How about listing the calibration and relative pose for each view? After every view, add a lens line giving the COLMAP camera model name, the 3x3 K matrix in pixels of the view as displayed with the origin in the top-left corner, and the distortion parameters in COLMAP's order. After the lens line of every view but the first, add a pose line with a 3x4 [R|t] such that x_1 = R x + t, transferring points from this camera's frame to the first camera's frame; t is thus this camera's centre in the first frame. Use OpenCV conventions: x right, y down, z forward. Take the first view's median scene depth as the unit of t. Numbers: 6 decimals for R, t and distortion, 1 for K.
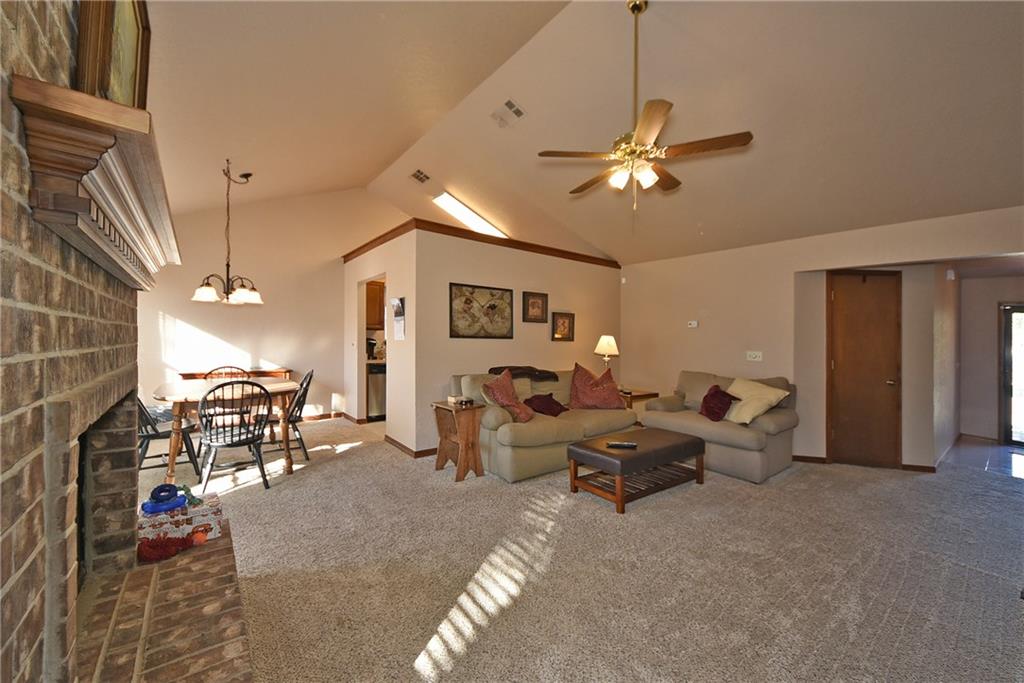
lens RADIAL K [[382.1, 0, 509.2], [0, 382.1, 338.5], [0, 0, 1]] dist [0.001553, 0.000006]
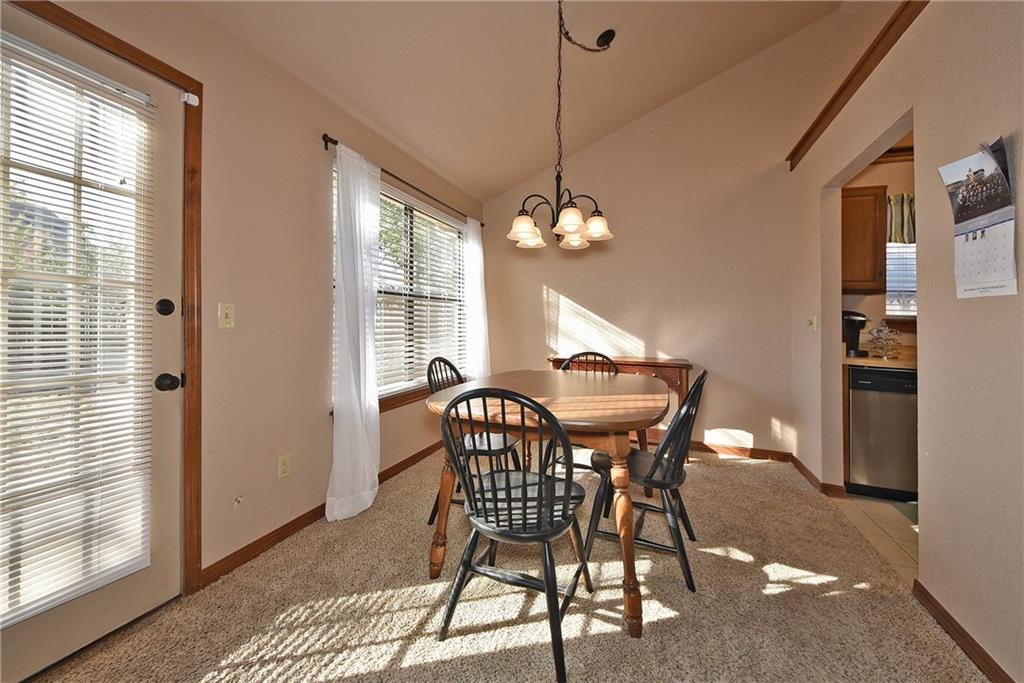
lens RADIAL K [[424.9, 0, 516.3], [0, 424.9, 332.3], [0, 0, 1]] dist [0.000932, 0.000082]
pose [[0.544480, -0.004520, -0.838762, -0.197270], [0.004642, 0.999986, -0.002376, 0.031987], [0.838761, -0.002600, 0.544494, 0.486316]]
